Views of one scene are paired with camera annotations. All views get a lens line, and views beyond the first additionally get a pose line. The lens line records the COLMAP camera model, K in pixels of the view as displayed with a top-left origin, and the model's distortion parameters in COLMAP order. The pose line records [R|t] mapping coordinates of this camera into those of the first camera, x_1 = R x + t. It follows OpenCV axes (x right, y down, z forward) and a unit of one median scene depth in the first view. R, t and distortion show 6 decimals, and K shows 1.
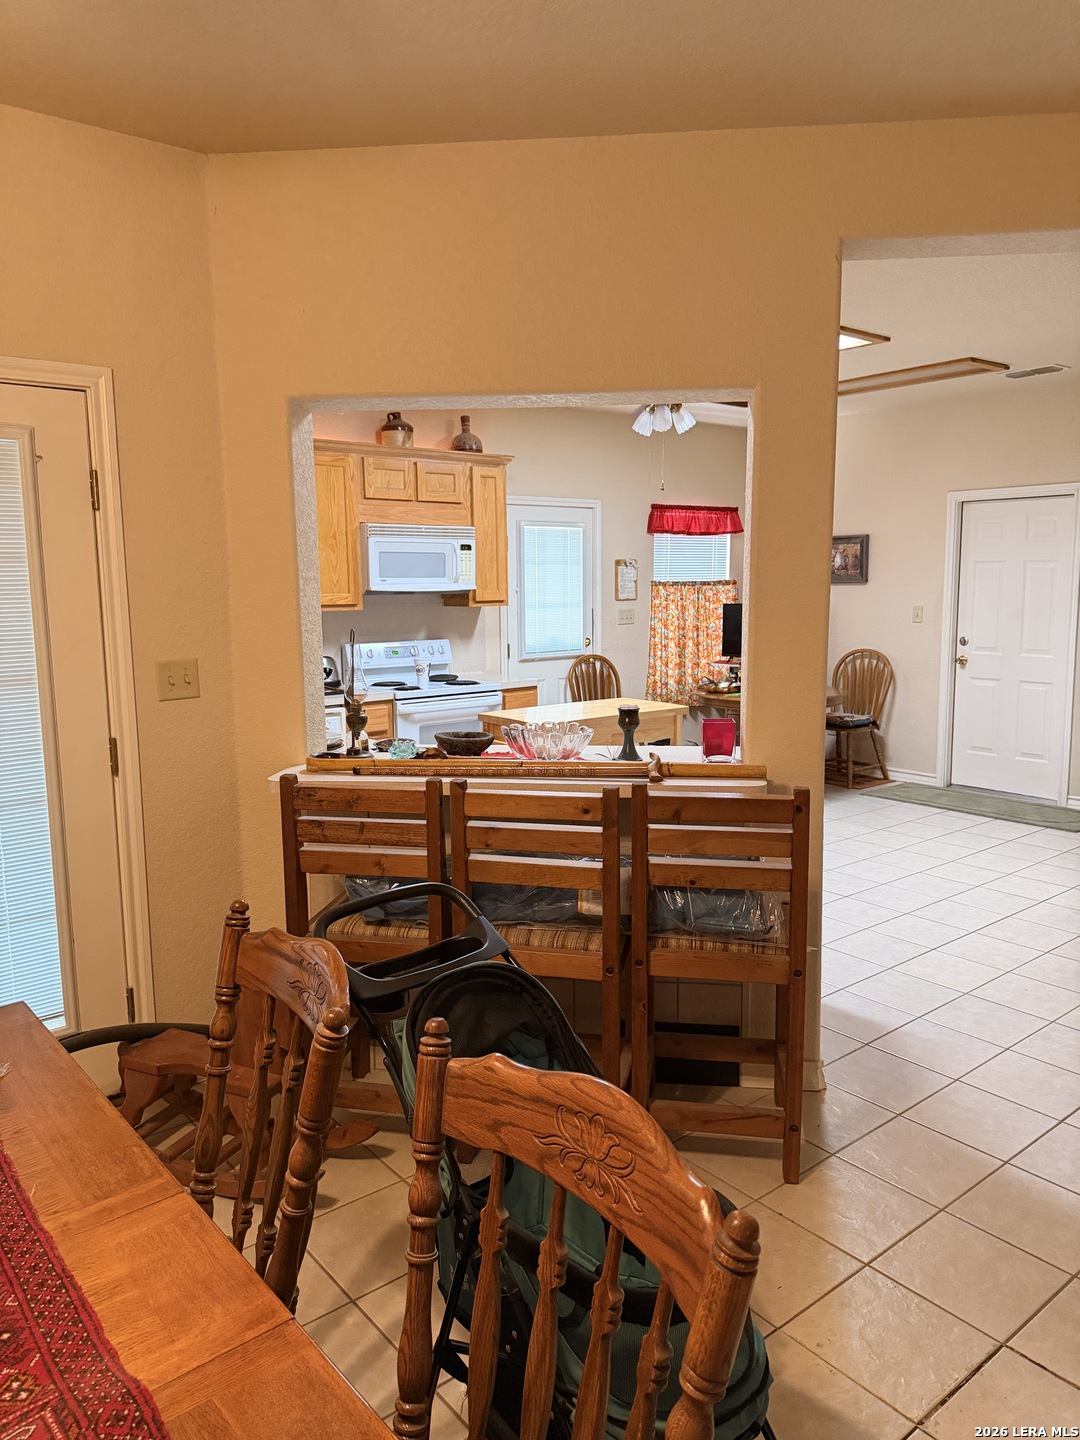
lens RADIAL K [[1013.6, 0, 540.0], [0, 1013.6, 720.0], [0, 0, 1]] dist [0.001967, -0.002391]
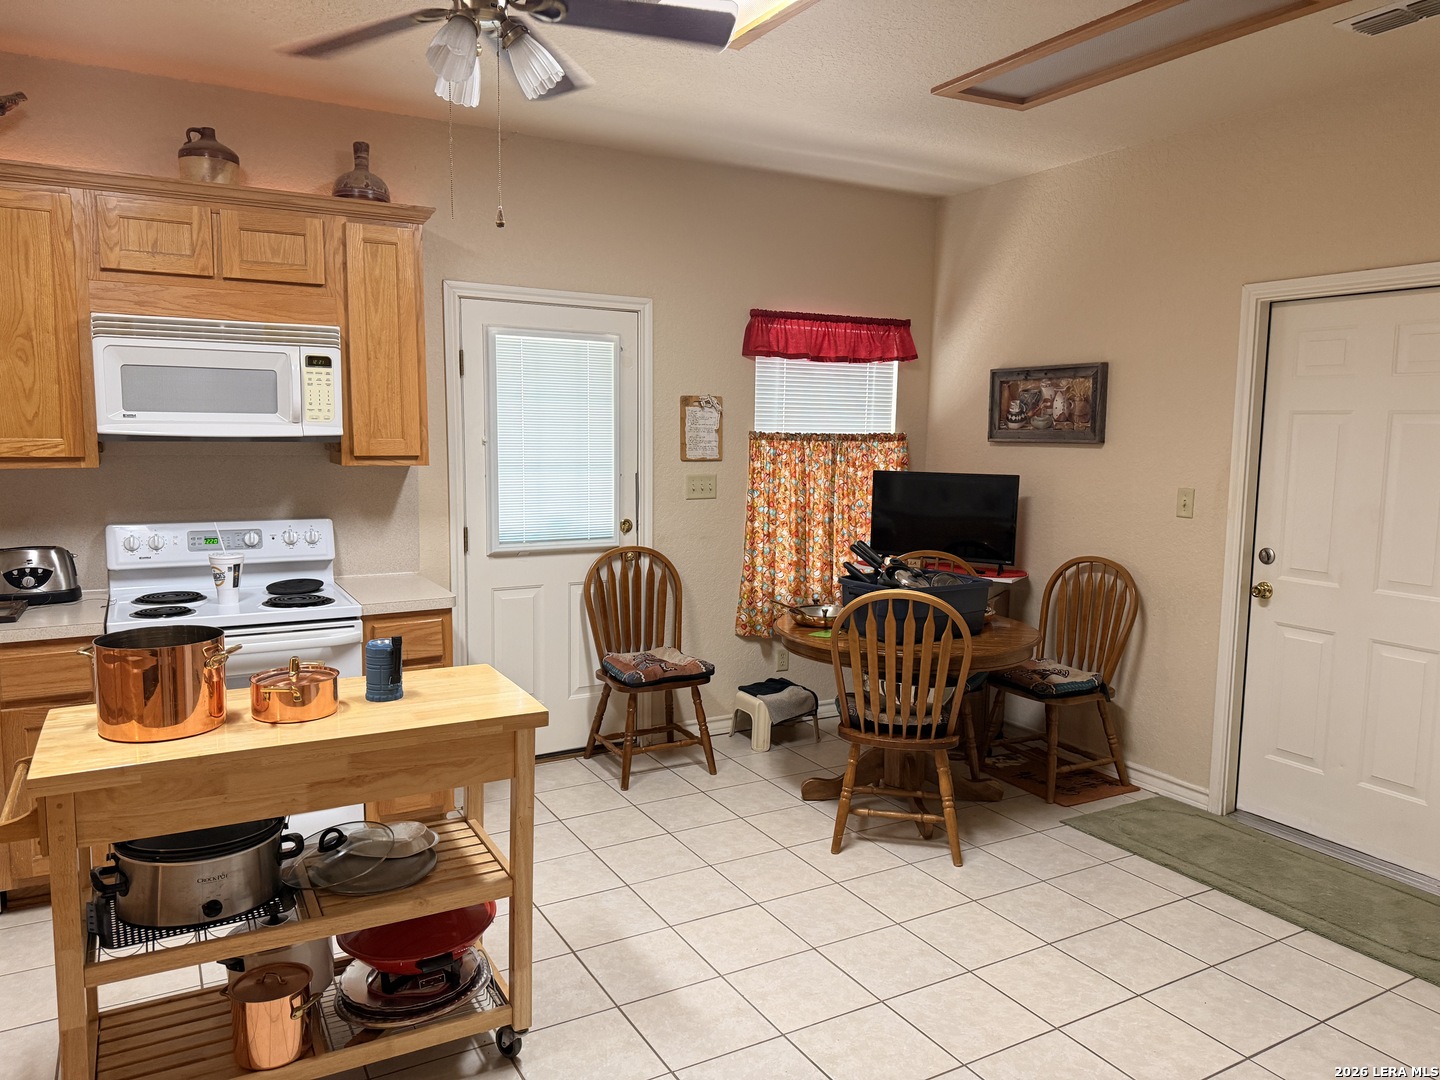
lens RADIAL K [[997.1, 0, 720.0], [0, 997.1, 540.0], [0, 0, 1]] dist [0.013426, -0.069117]
pose [[0.987244, 0.043369, -0.153194, 0.198559], [-0.047528, 0.998591, -0.023588, -0.056873], [0.151955, 0.030568, 0.987915, 0.404885]]
